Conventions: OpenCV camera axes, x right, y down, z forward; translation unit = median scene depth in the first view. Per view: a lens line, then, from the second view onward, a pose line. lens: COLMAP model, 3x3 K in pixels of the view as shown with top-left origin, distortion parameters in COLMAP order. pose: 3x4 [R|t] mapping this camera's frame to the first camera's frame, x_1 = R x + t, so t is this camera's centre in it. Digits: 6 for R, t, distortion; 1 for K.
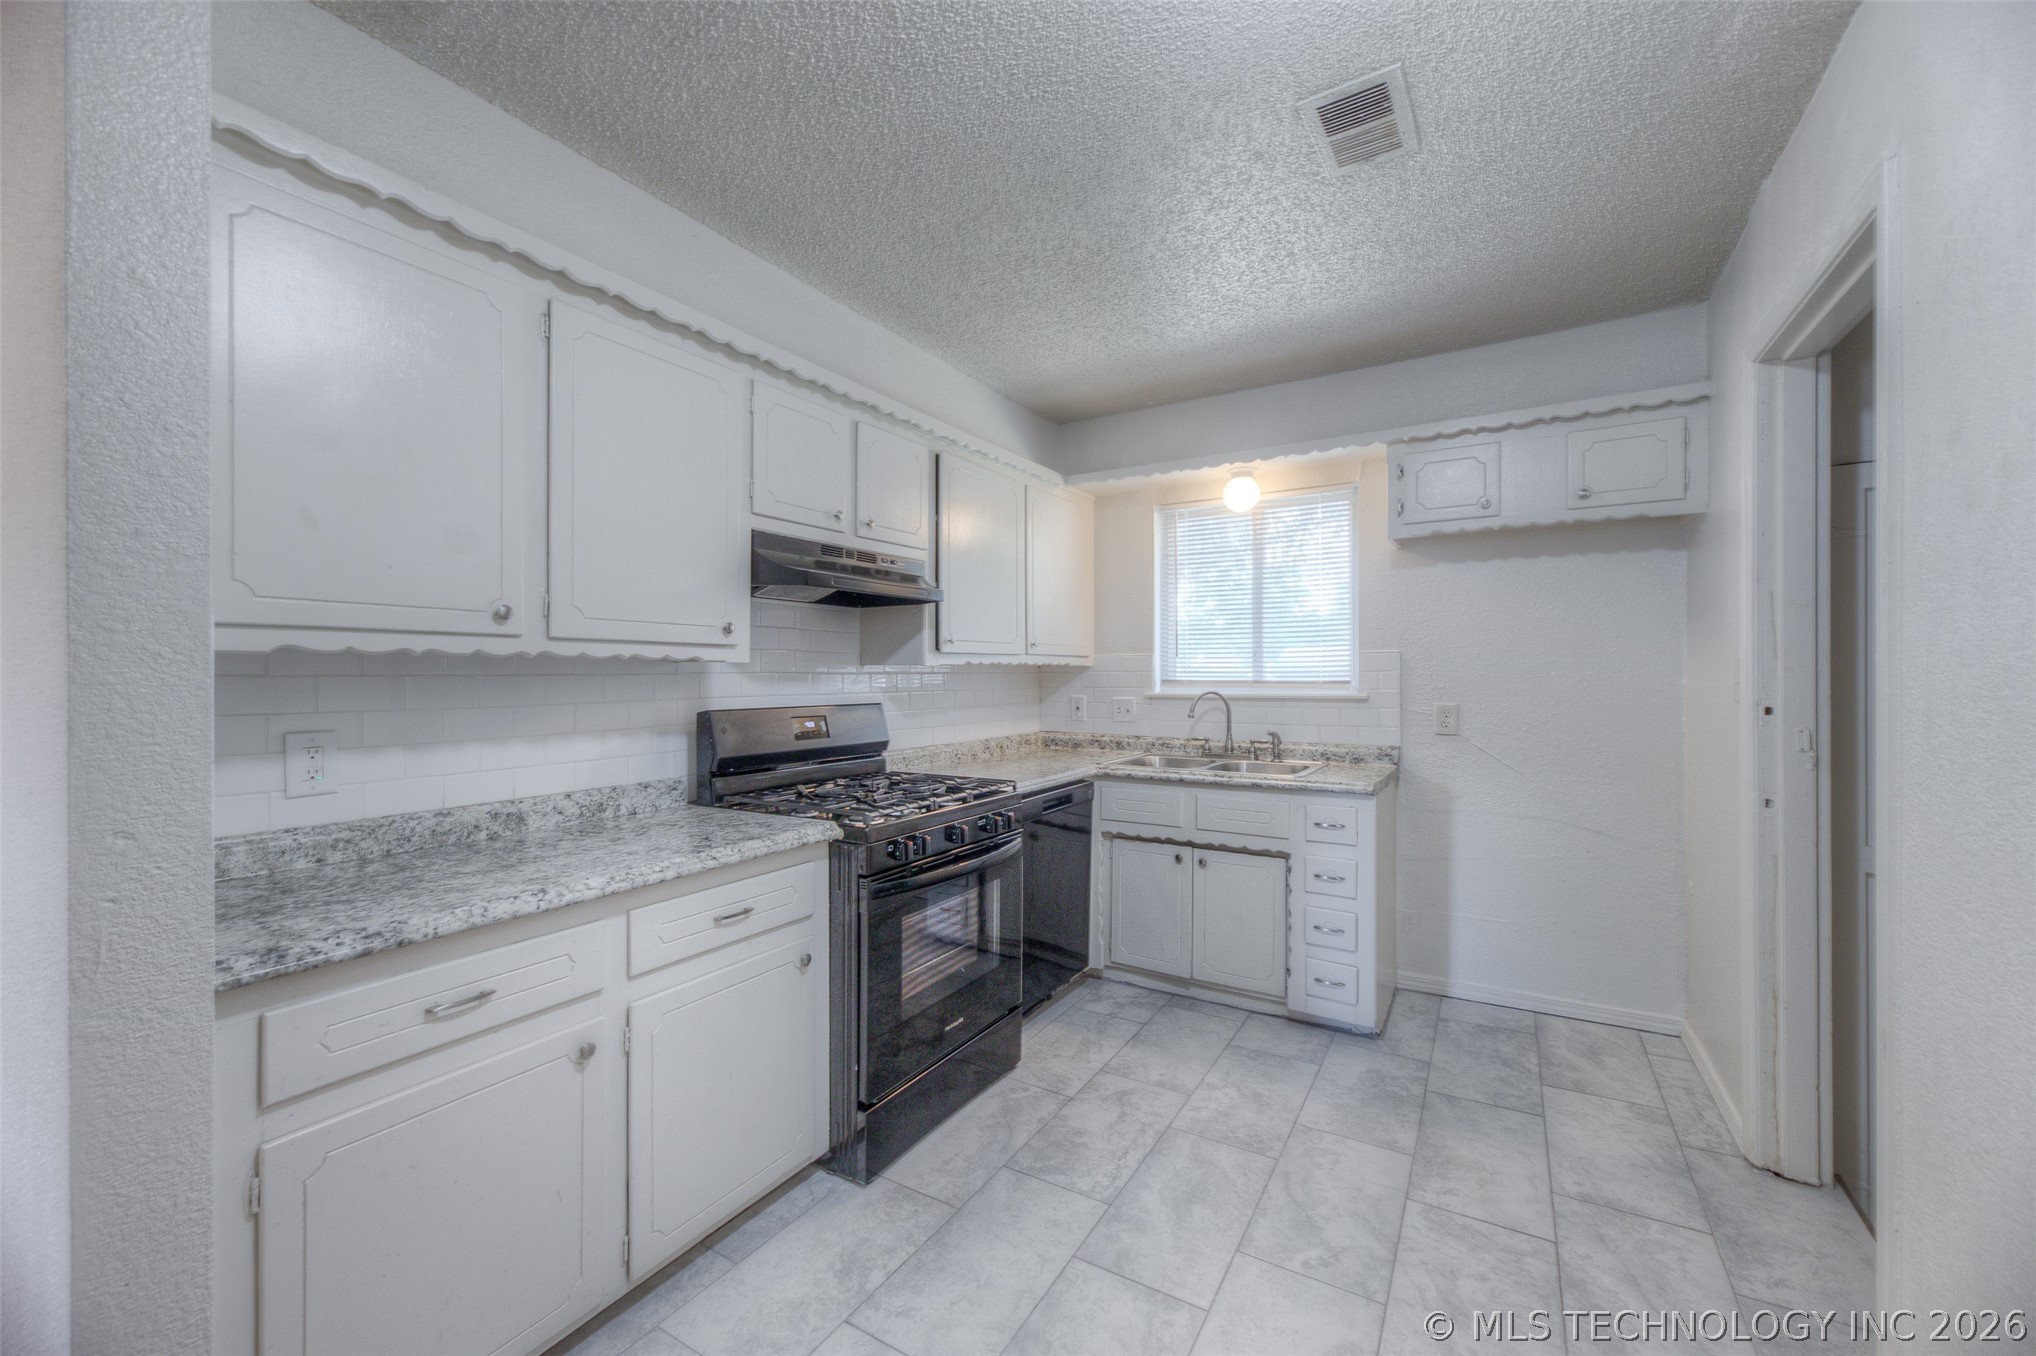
lens RADIAL K [[817.9, 0, 1023.2], [0, 817.9, 677.1], [0, 0, 1]] dist [0.006573, -0.000510]
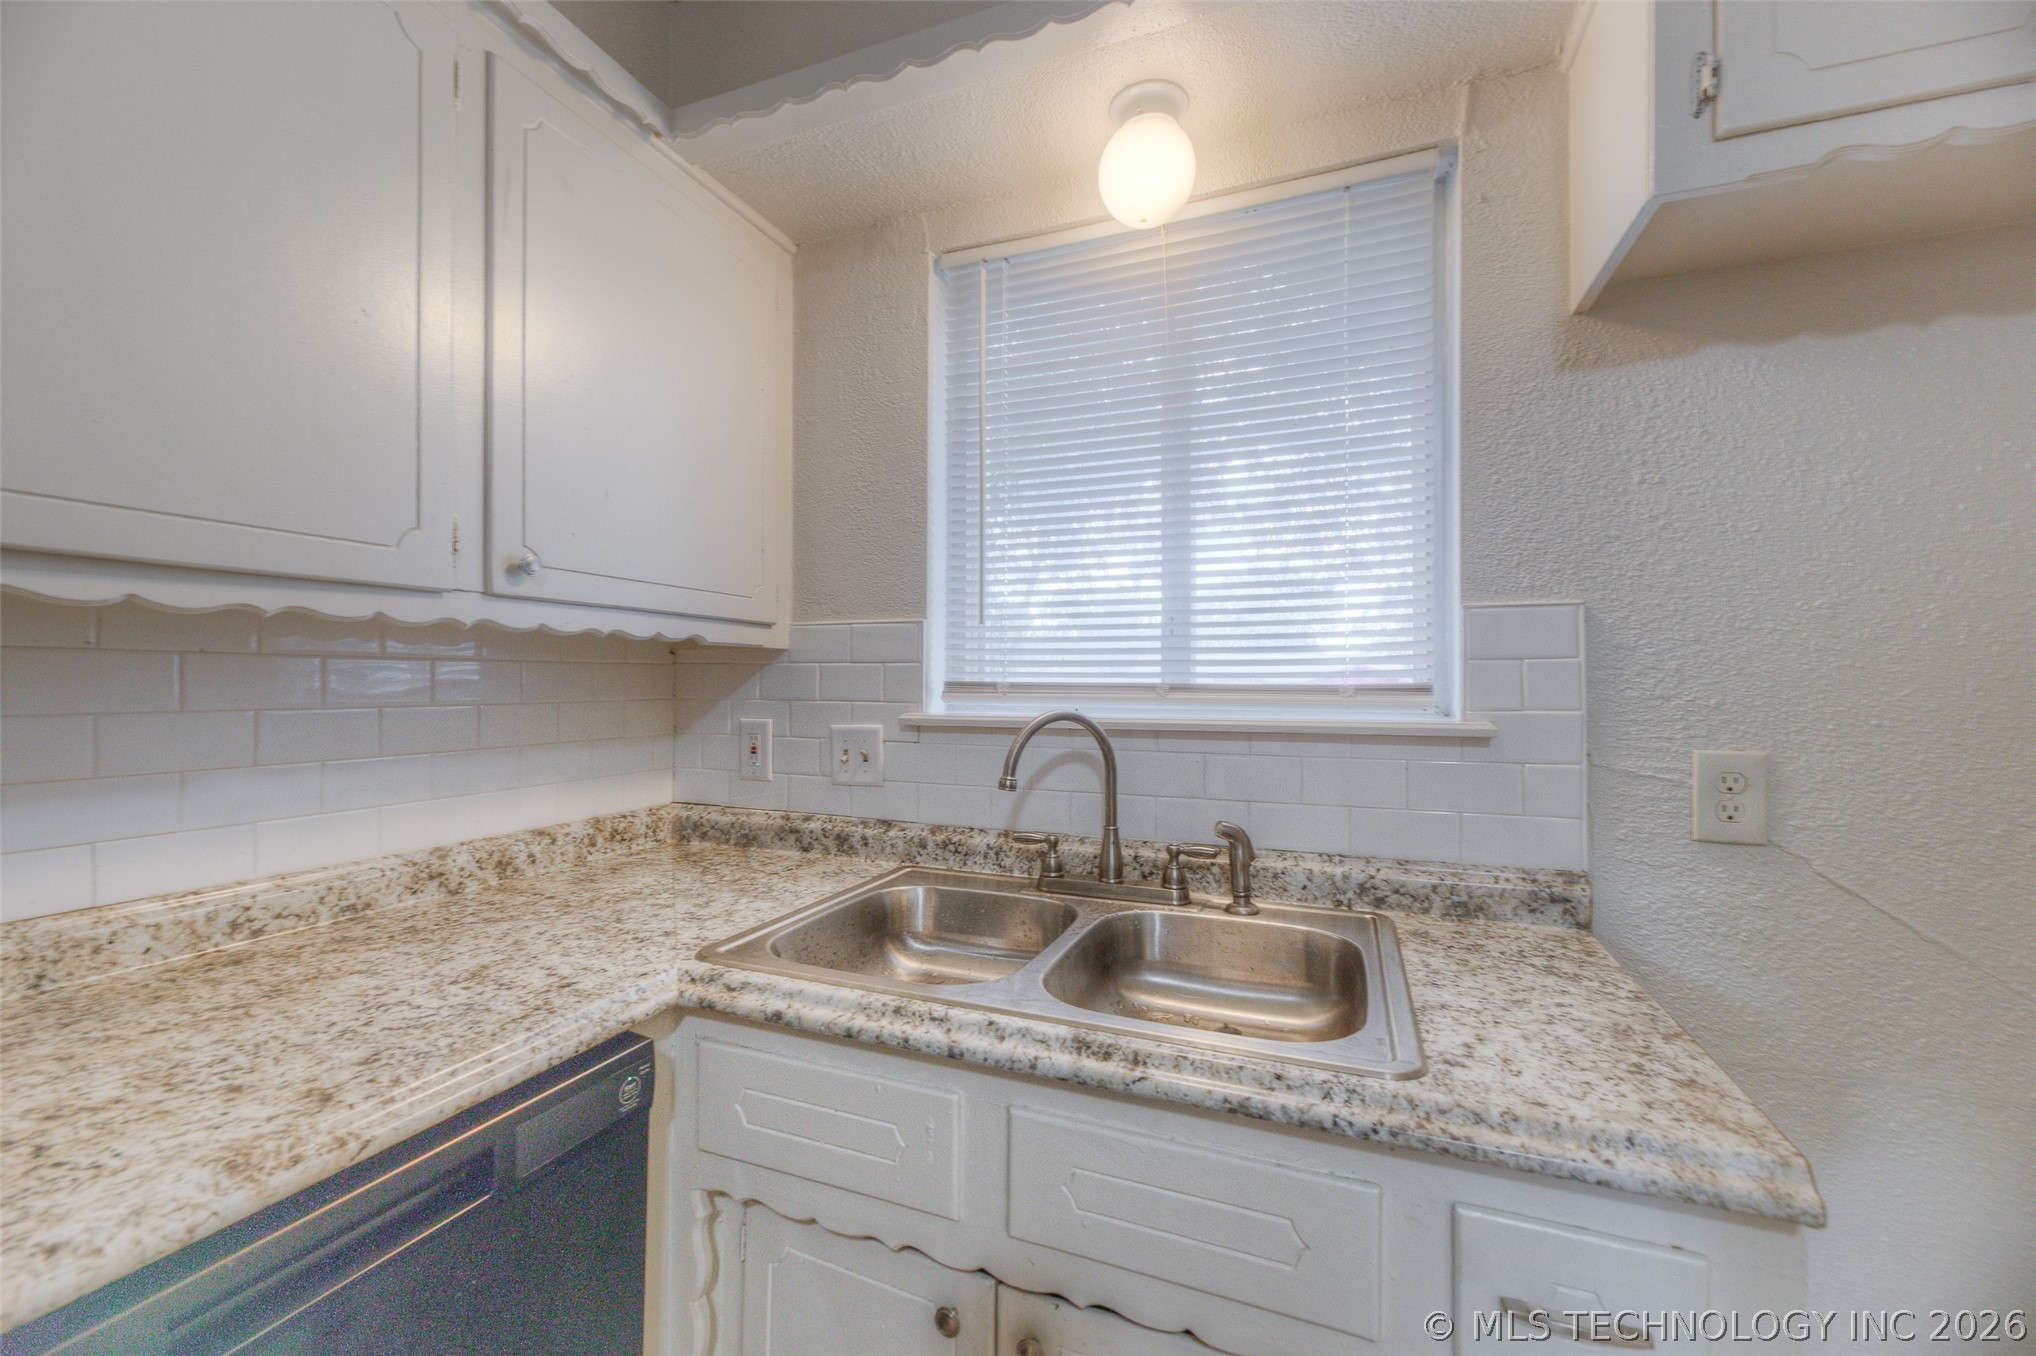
lens RADIAL K [[817.9, 0, 1023.2], [0, 817.9, 677.1], [0, 0, 1]] dist [0.006573, -0.000510]
pose [[0.985325, 0.007387, 0.170527, 0.159453], [-0.005334, 0.999908, -0.012493, 0.006707], [-0.170603, 0.011400, 0.985274, 0.687032]]
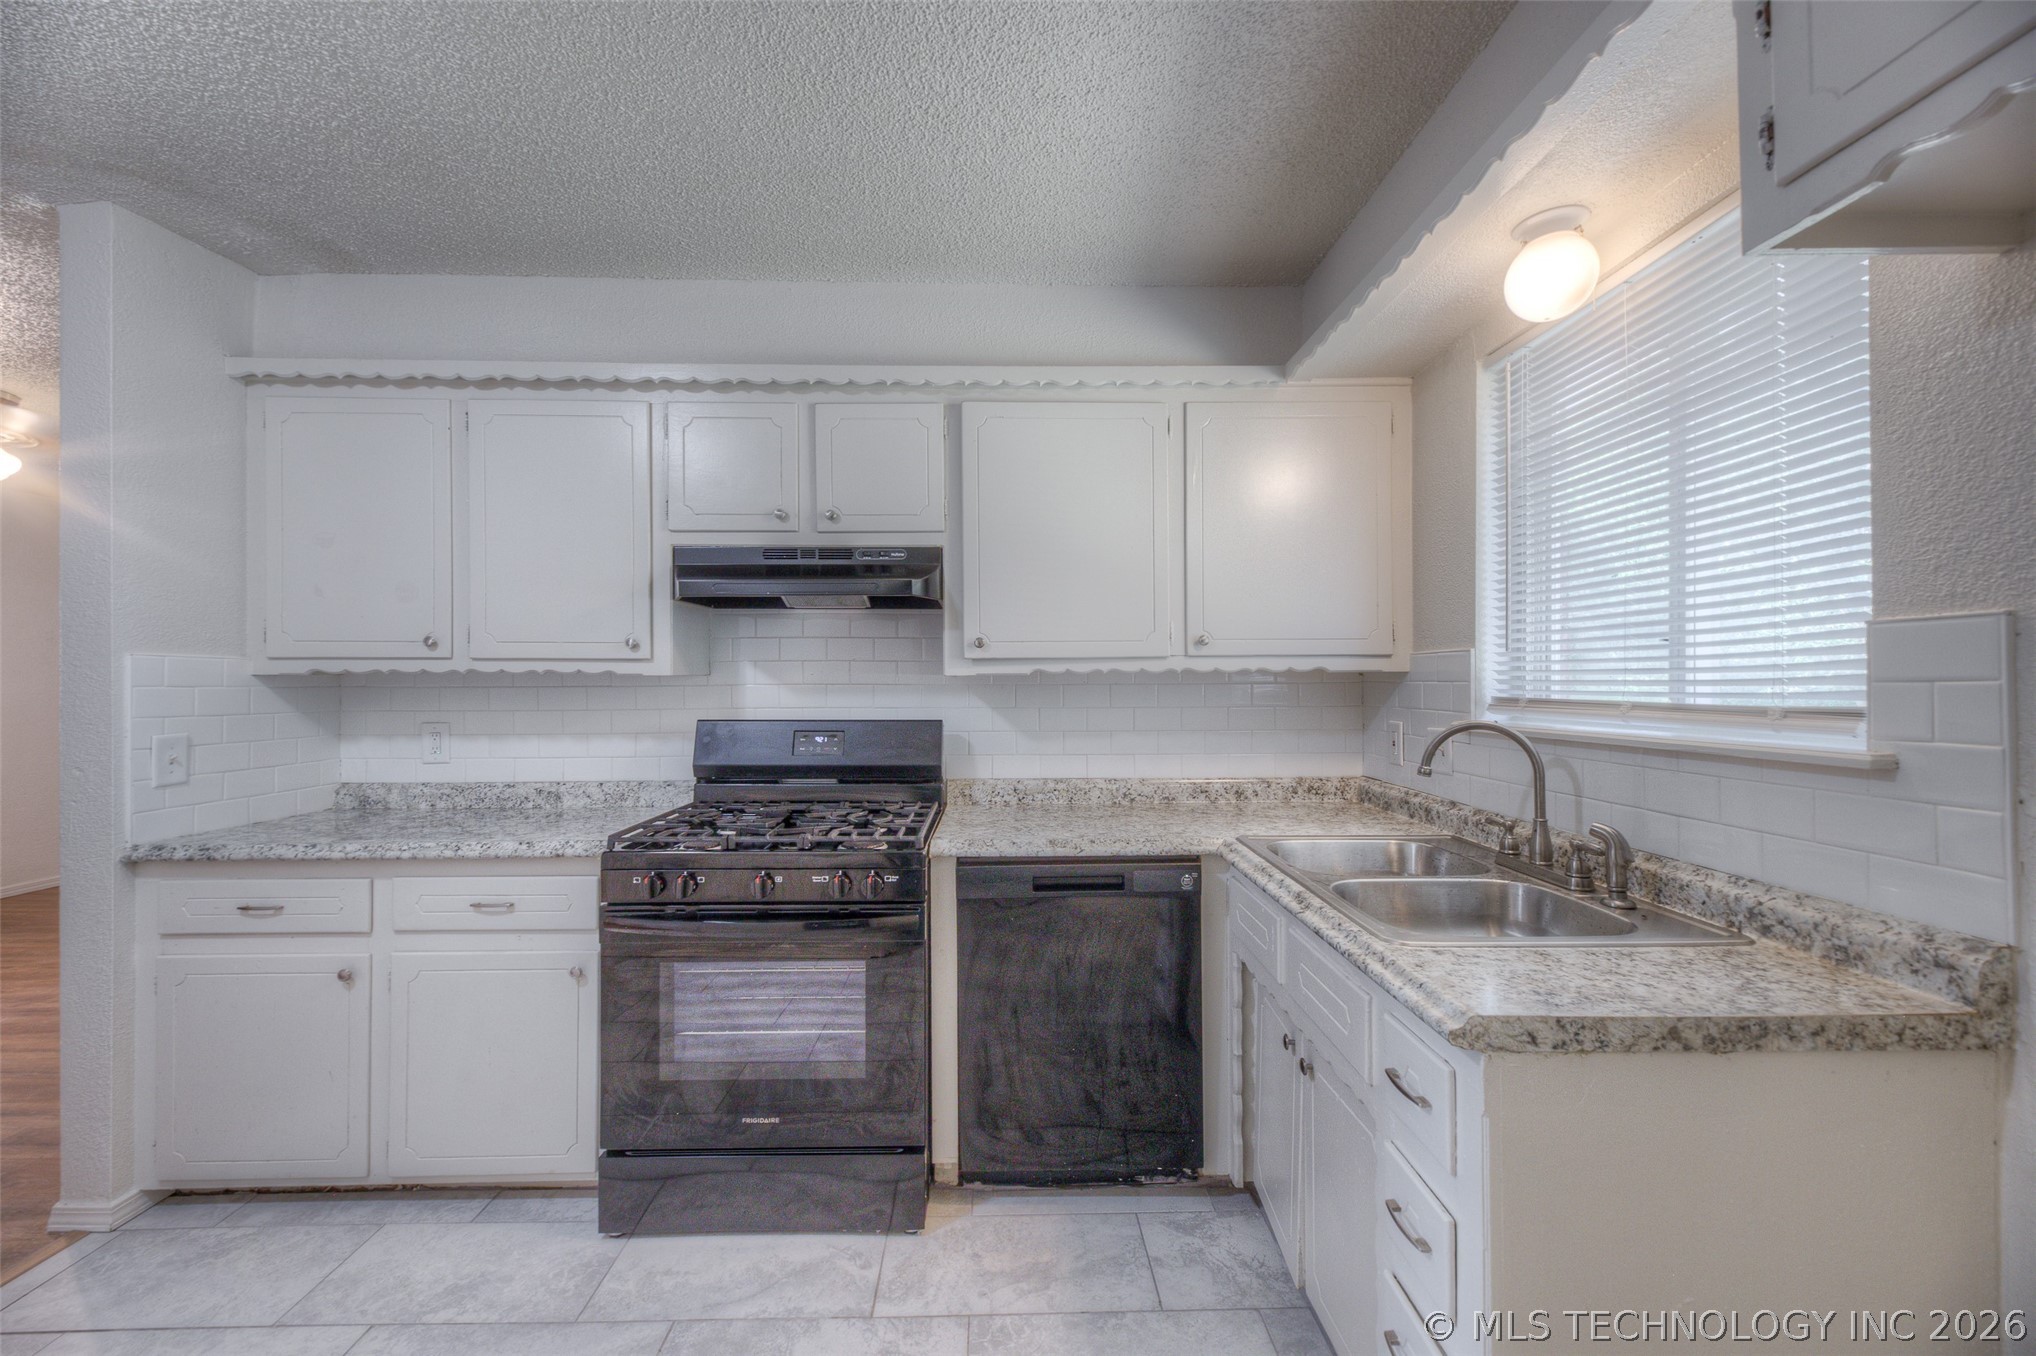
lens RADIAL K [[810.7, 0, 1005.5], [0, 810.7, 678.1], [0, 0, 1]] dist [0.000316, -0.000401]
pose [[0.526205, -0.004560, -0.850345, 0.510060], [-0.002215, 0.999975, -0.006733, -0.005280], [0.850355, 0.005427, 0.526182, 0.550754]]
